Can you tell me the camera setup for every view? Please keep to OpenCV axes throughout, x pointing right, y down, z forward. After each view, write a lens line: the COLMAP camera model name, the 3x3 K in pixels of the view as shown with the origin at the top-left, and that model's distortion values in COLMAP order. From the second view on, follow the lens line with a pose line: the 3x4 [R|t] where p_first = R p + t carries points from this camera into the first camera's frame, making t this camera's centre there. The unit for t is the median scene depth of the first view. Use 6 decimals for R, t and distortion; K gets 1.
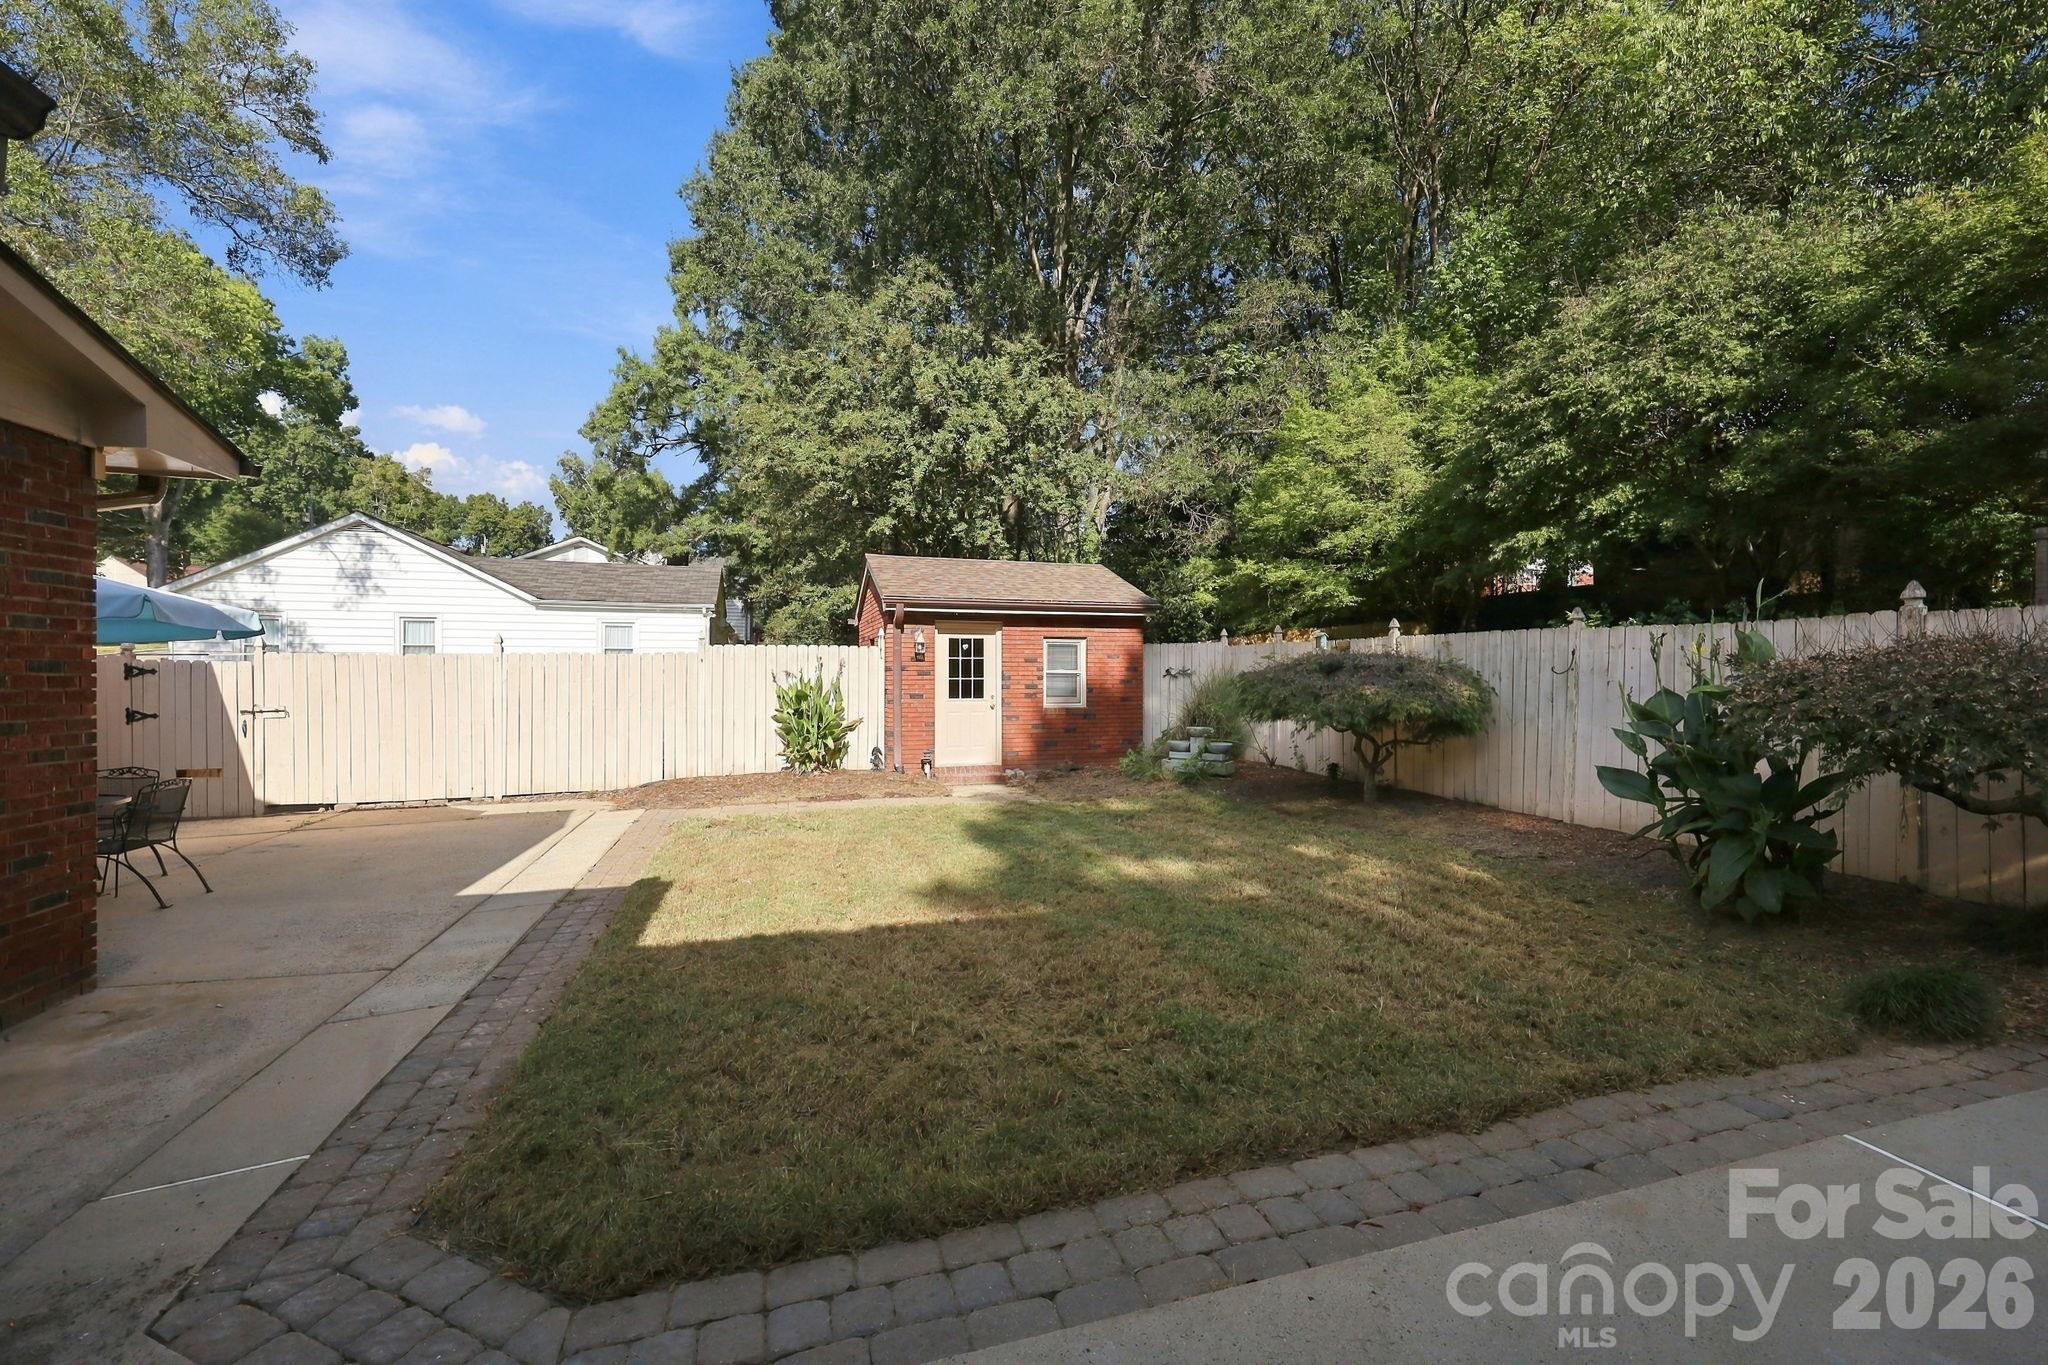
lens RADIAL K [[833.1, 0, 1024.0], [0, 833.1, 672.3], [0, 0, 1]] dist [0.003802, -0.000043]
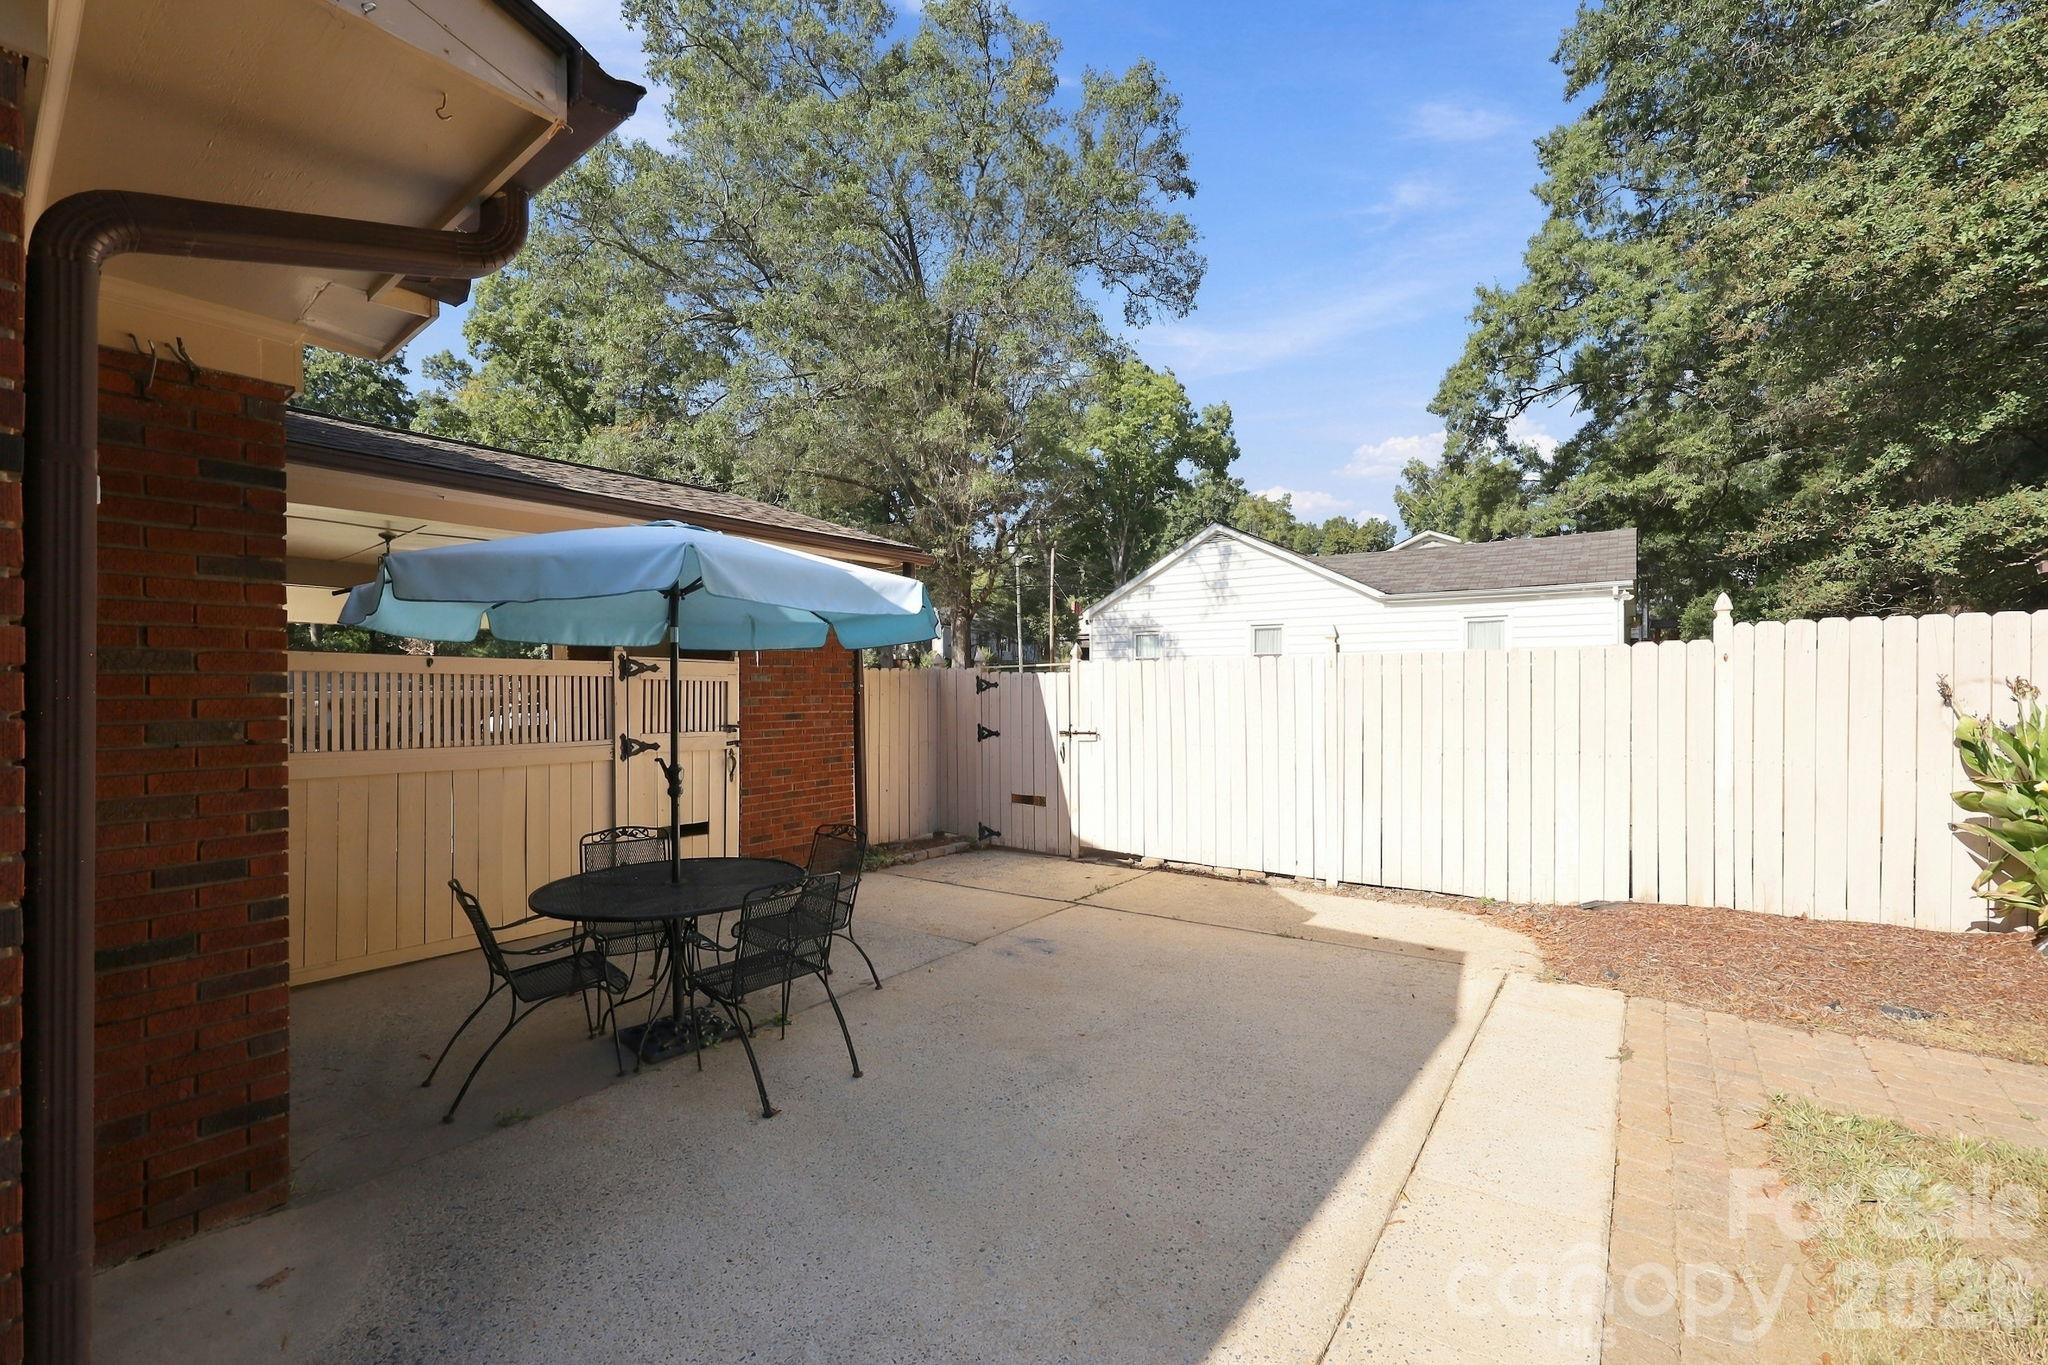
lens RADIAL K [[813.6, 0, 1024.0], [0, 813.6, 682.5], [0, 0, 1]] dist [-0.001624, -0.000215]
pose [[0.586210, -0.003332, -0.810152, -0.120556], [0.005933, 0.999982, 0.000180, -0.001381], [0.810137, -0.004912, 0.586220, 0.202843]]
